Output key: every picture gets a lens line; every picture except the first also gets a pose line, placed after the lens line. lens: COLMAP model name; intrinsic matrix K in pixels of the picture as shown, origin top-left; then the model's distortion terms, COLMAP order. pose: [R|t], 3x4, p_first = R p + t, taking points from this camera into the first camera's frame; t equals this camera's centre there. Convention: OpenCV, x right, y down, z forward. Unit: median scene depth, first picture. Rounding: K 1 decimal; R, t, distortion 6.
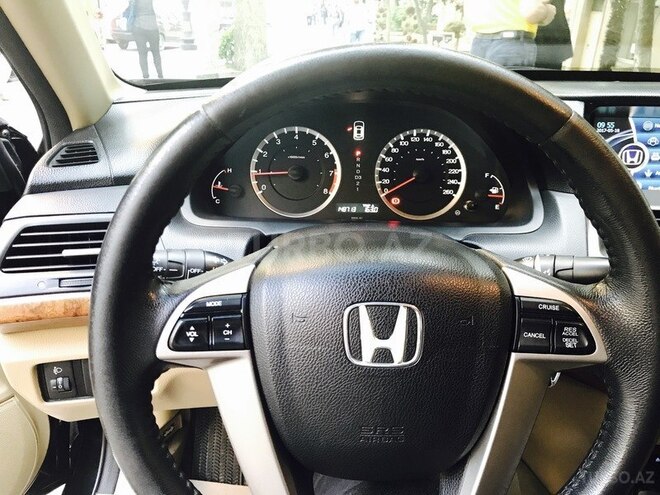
lens RADIAL K [[533.1, 0, 327.6], [0, 533.1, 245.4], [0, 0, 1]] dist [0.032750, -0.004059]
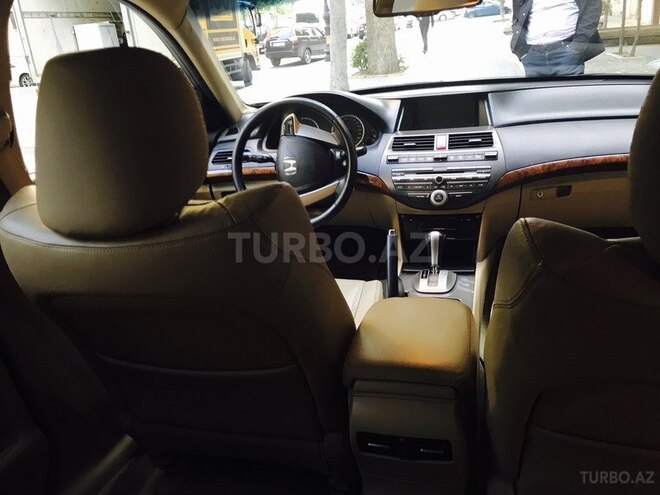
lens RADIAL K [[533.1, 0, 329.3], [0, 533.1, 245.5], [0, 0, 1]] dist [0.032750, -0.004059]
pose [[0.962476, -0.014116, -0.271000, 0.802673], [0.014383, 0.999896, -0.001000, 0.441632], [0.270986, -0.002936, 0.962579, -1.616167]]
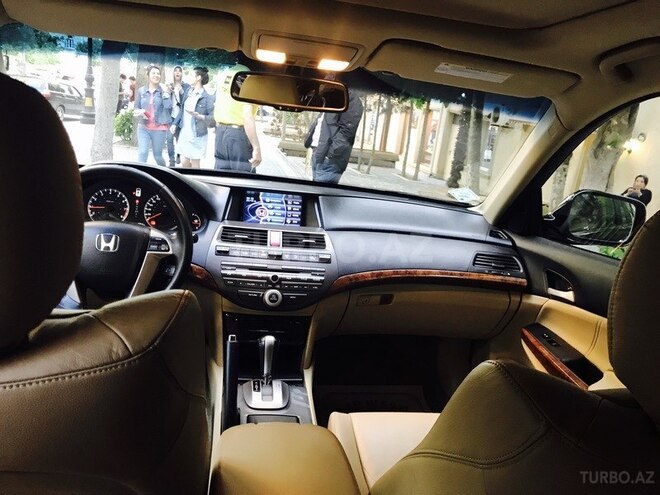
lens RADIAL K [[533.1, 0, 324.1], [0, 533.1, 227.1], [0, 0, 1]] dist [0.032750, -0.004059]
pose [[0.982276, 0.060229, 0.177501, 0.452243], [-0.026760, 0.982330, -0.185235, 0.353178], [-0.185521, 0.177202, 0.966531, -1.418778]]
